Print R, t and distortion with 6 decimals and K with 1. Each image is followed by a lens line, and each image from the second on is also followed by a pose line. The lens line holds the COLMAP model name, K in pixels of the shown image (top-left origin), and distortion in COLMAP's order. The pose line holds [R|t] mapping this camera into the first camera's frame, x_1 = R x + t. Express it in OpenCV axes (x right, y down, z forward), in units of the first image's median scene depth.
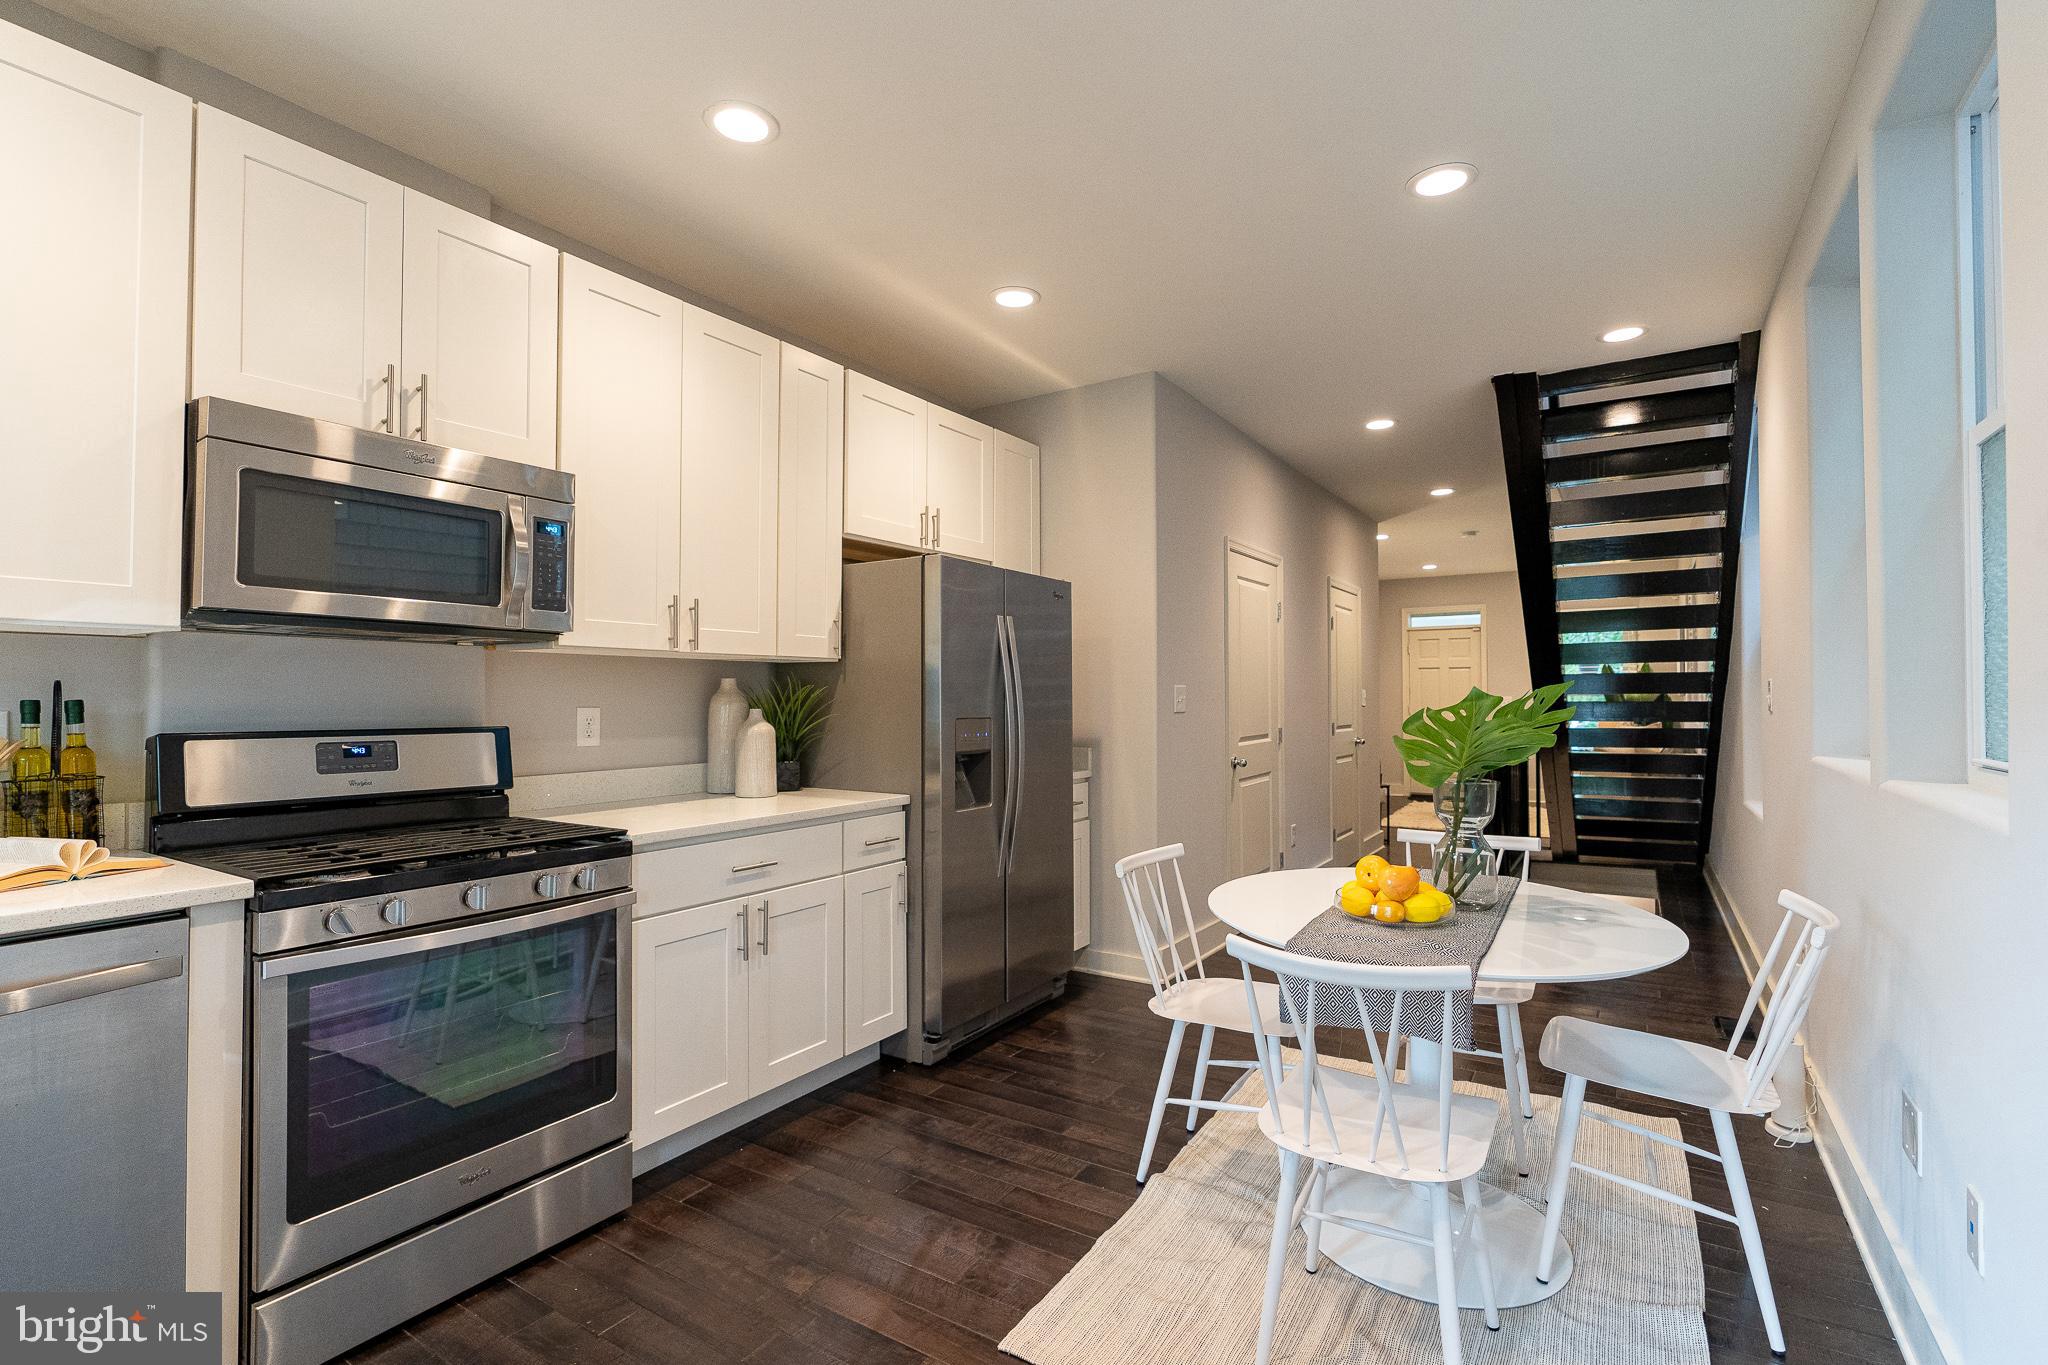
lens RADIAL K [[937.8, 0, 1033.4], [0, 937.8, 677.6], [0, 0, 1]] dist [-0.014460, 0.009236]
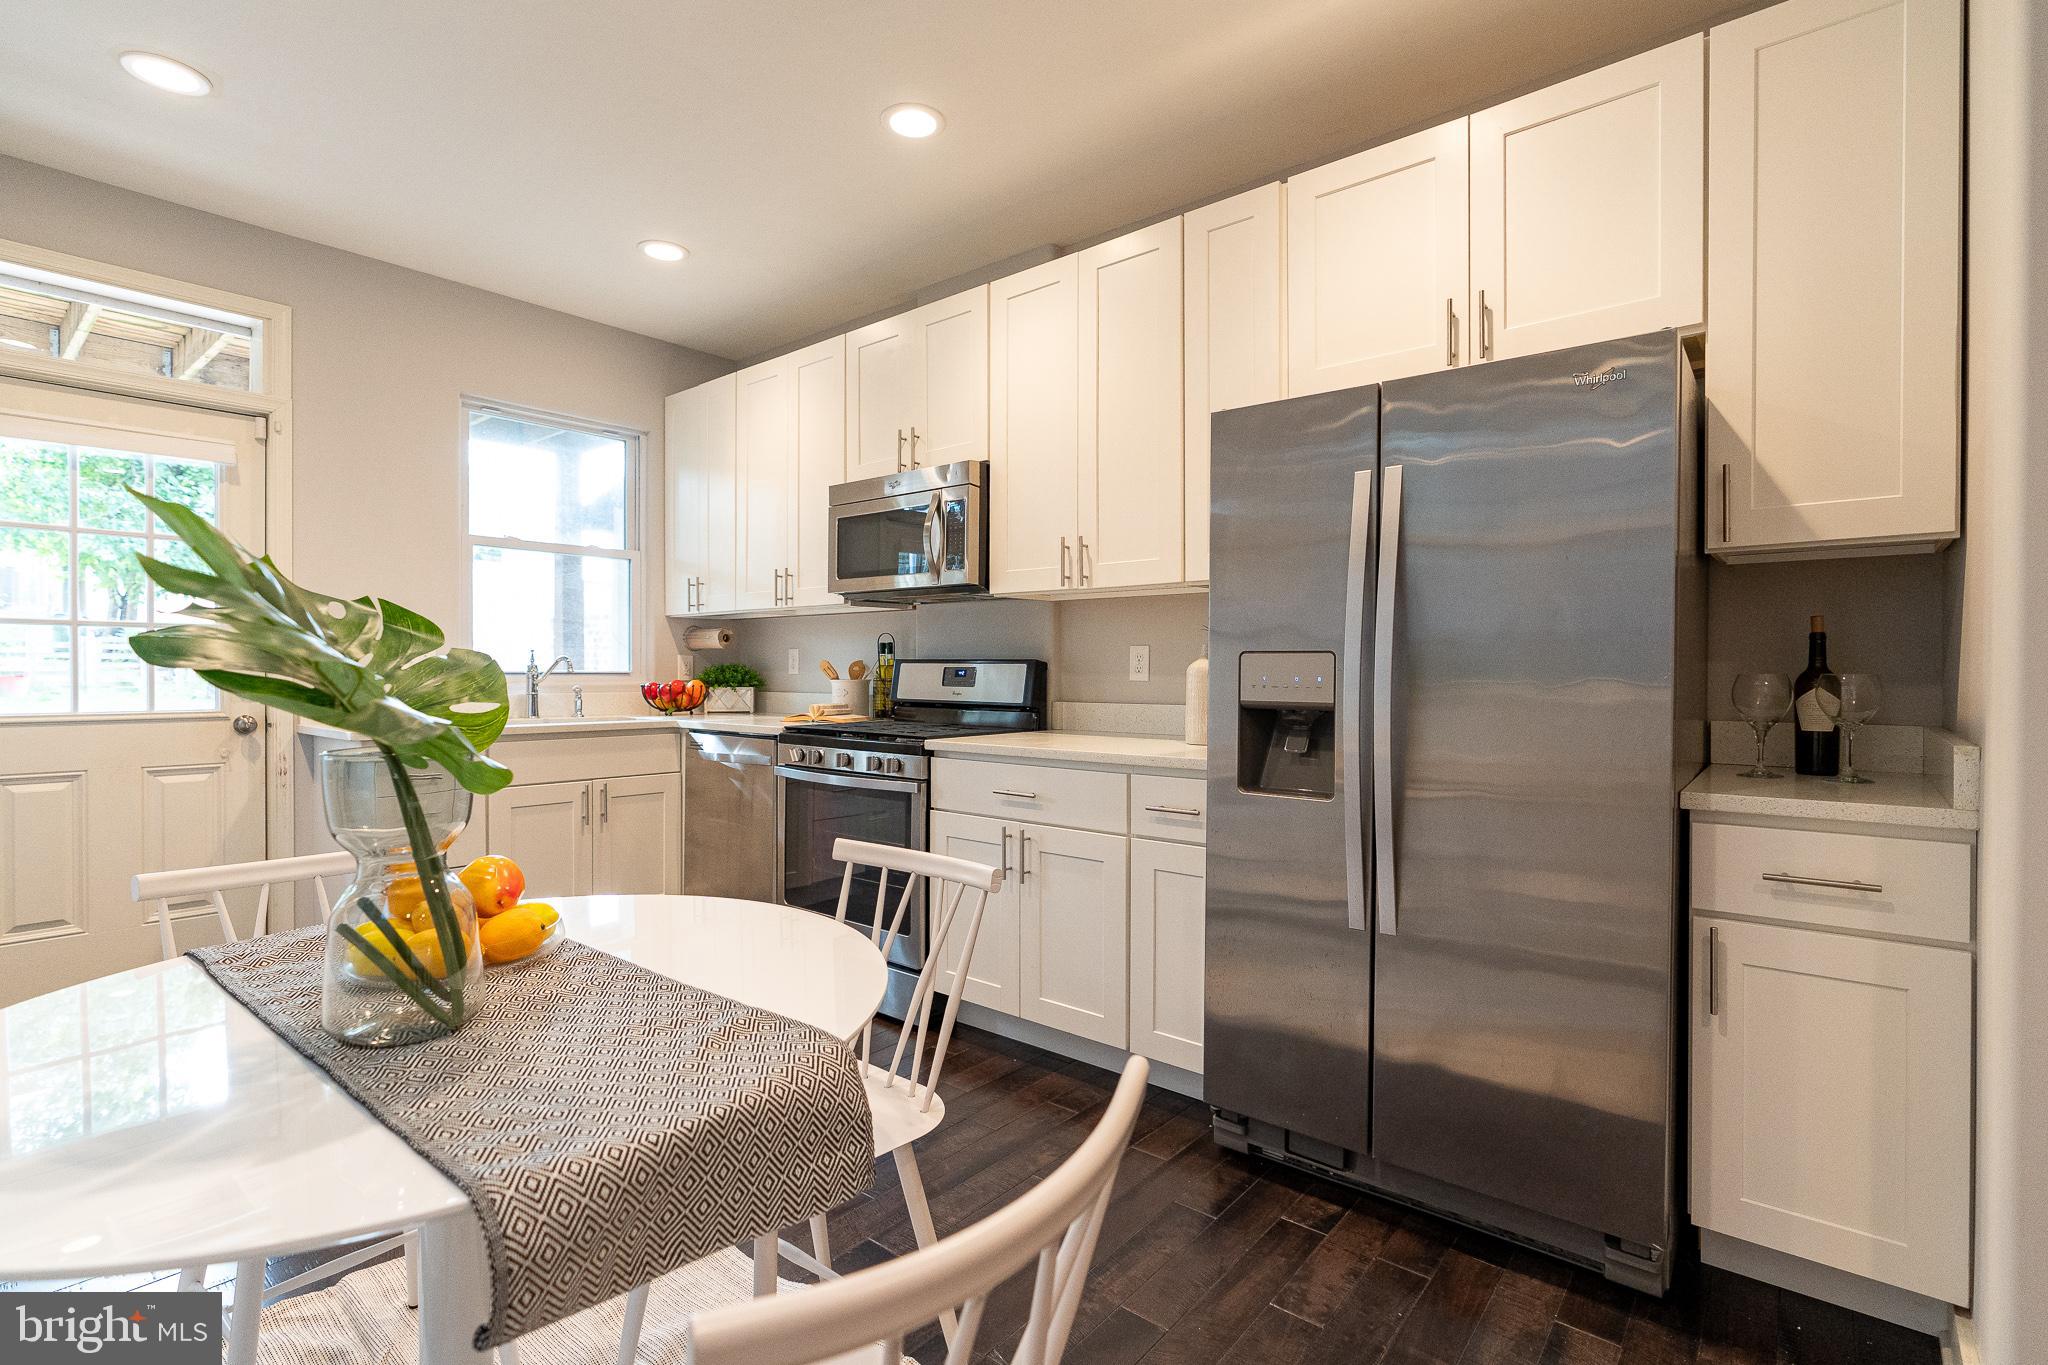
lens RADIAL K [[937.8, 0, 1033.4], [0, 937.8, 677.6], [0, 0, 1]] dist [-0.014460, 0.009236]
pose [[-0.114463, 0.009446, -0.993383, 0.704522], [0.017150, 0.999825, 0.007531, 0.065477], [0.993279, -0.016175, -0.114605, 1.110976]]
